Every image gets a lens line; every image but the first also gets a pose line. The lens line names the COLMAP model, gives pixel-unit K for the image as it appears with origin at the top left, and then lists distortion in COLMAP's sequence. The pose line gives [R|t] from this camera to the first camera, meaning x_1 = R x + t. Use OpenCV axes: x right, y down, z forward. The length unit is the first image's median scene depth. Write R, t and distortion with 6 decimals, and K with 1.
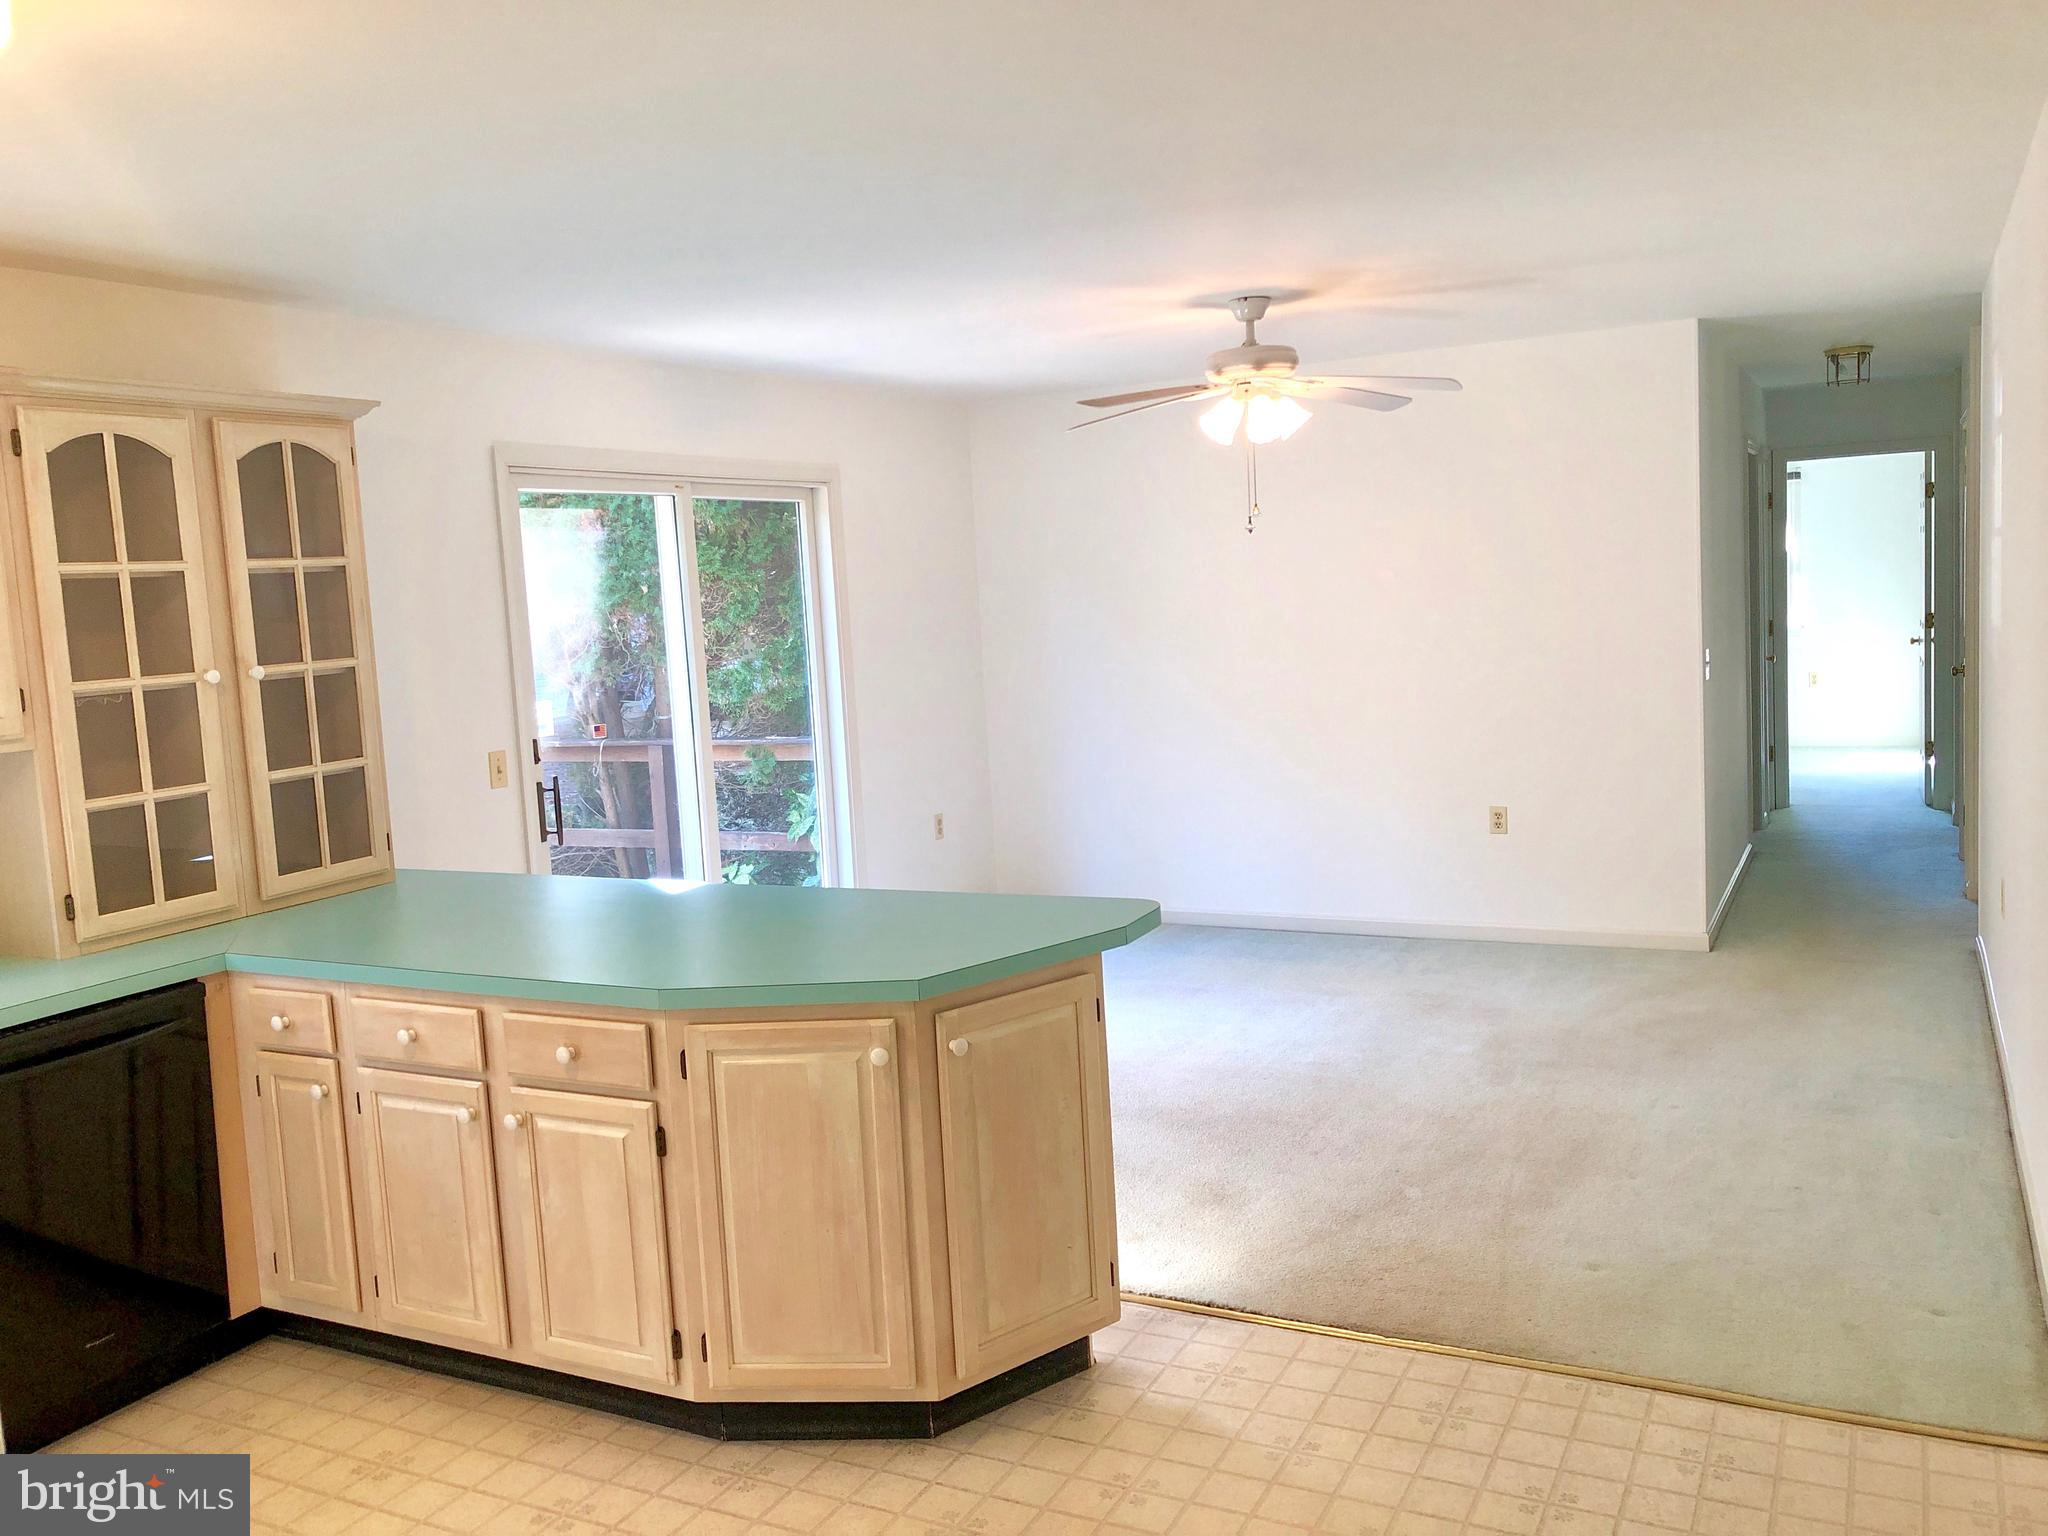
lens RADIAL K [[1707.7, 0, 1010.8], [0, 1707.7, 755.6], [0, 0, 1]] dist [0.031832, -0.002546]
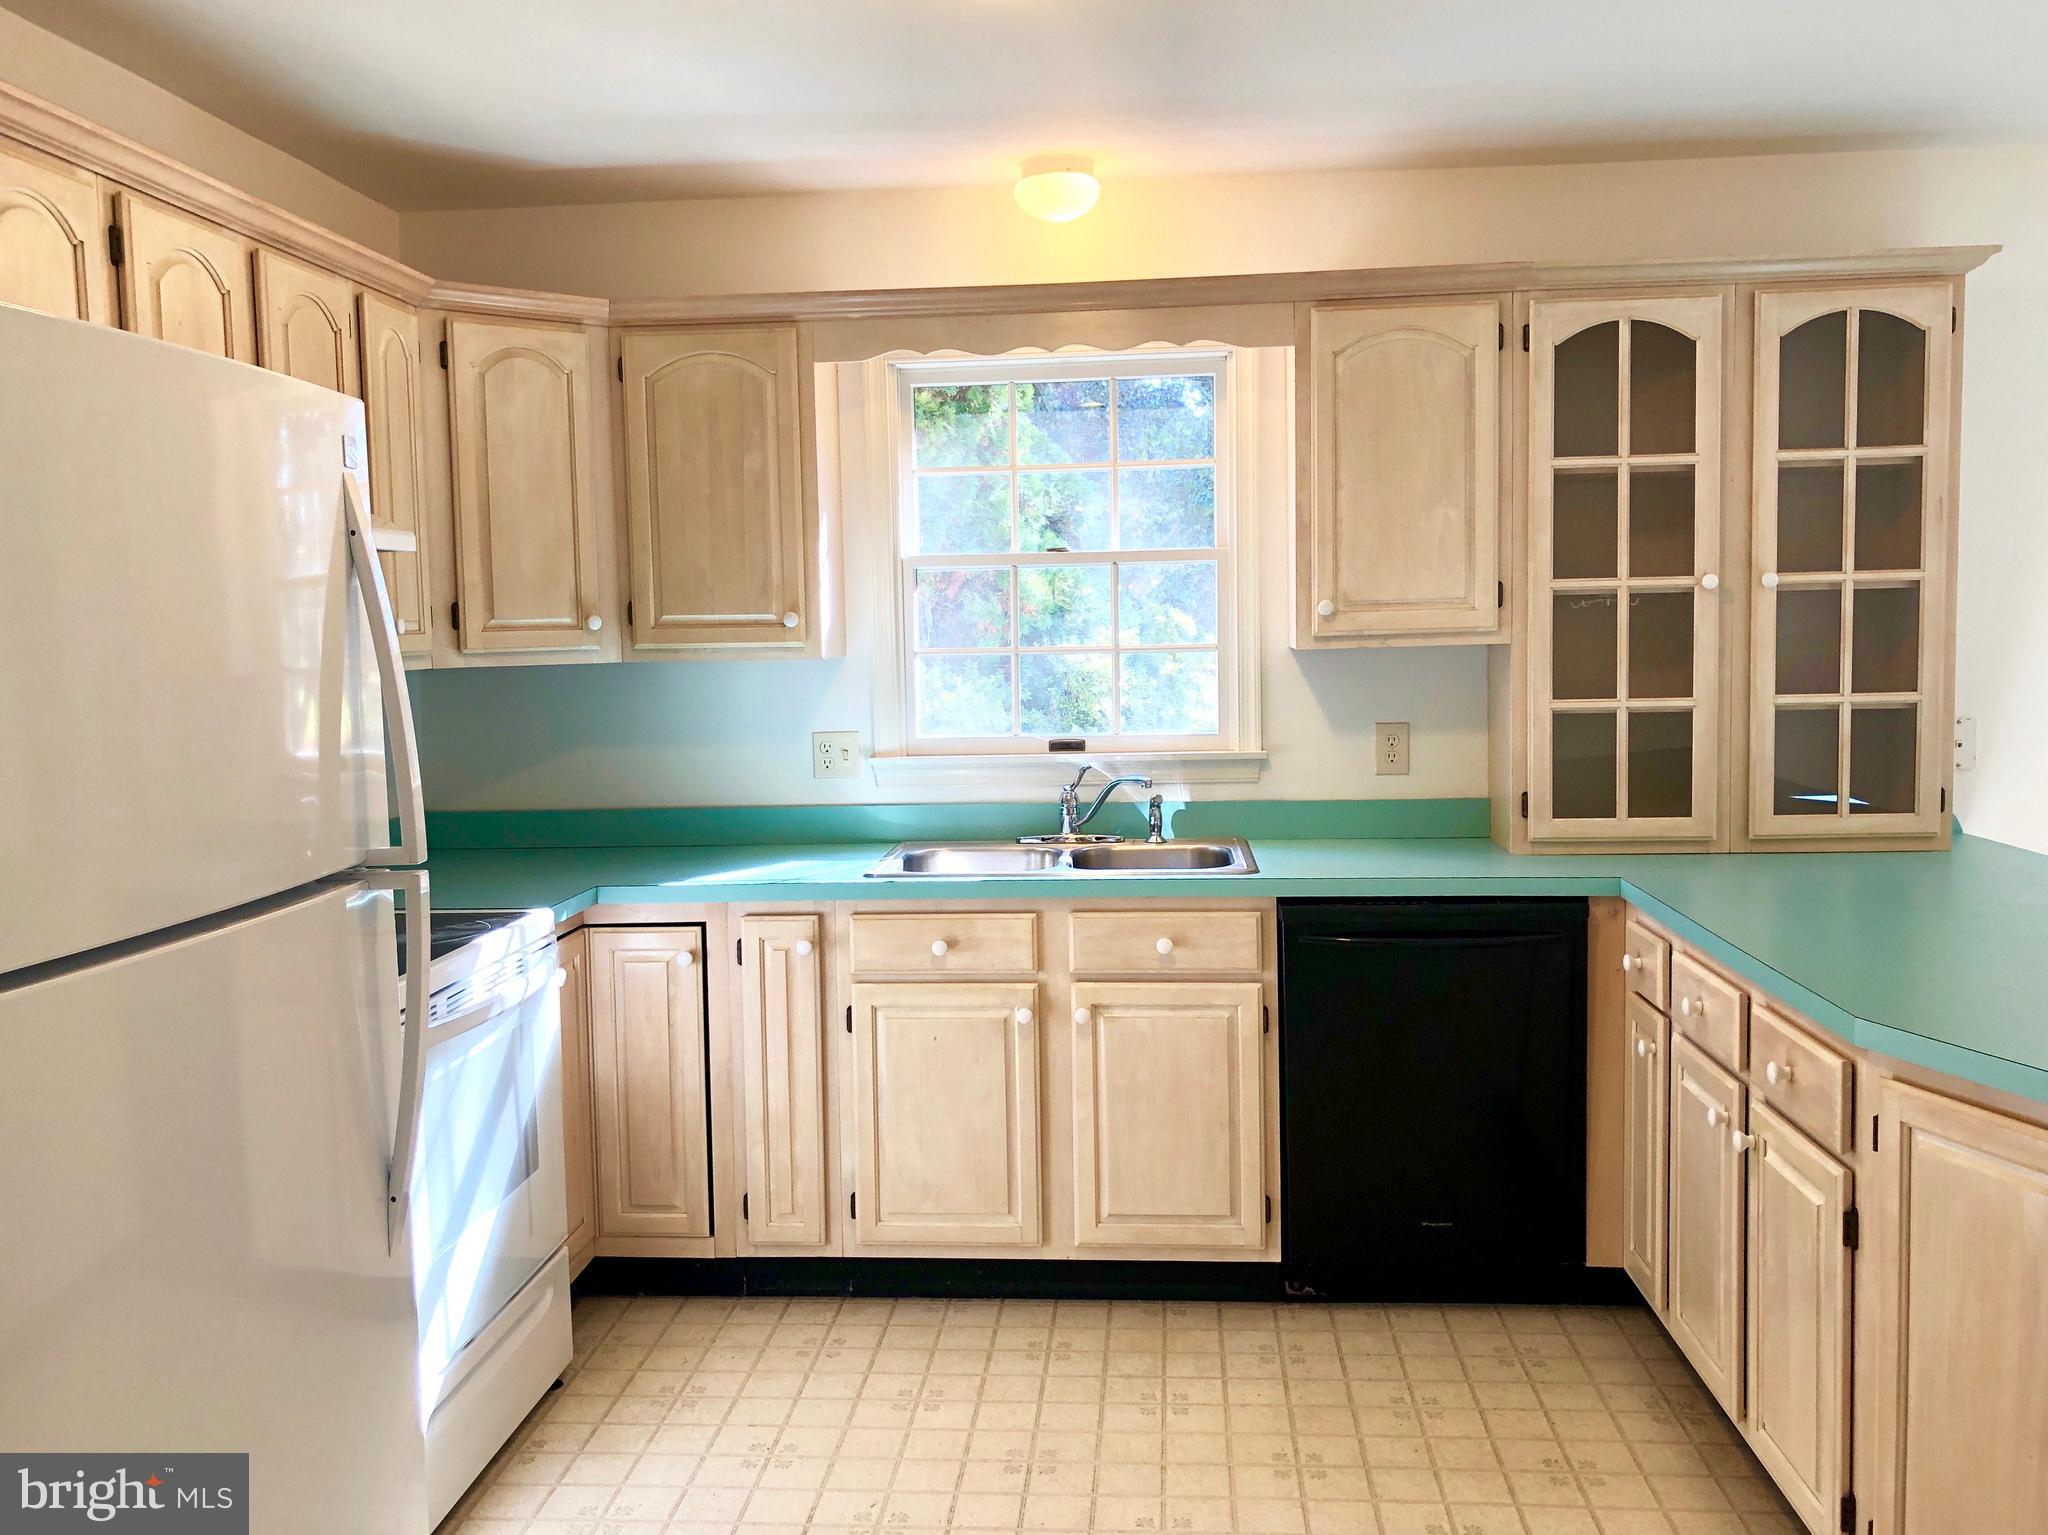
lens RADIAL K [[1753.8, 0, 1019.7], [0, 1753.8, 759.1], [0, 0, 1]] dist [0.013249, 0.006135]
pose [[0.384154, 0.120944, -0.915313, 0.259106], [-0.098359, 0.991102, 0.089678, -0.000526], [0.918015, 0.055579, 0.392632, 0.315560]]
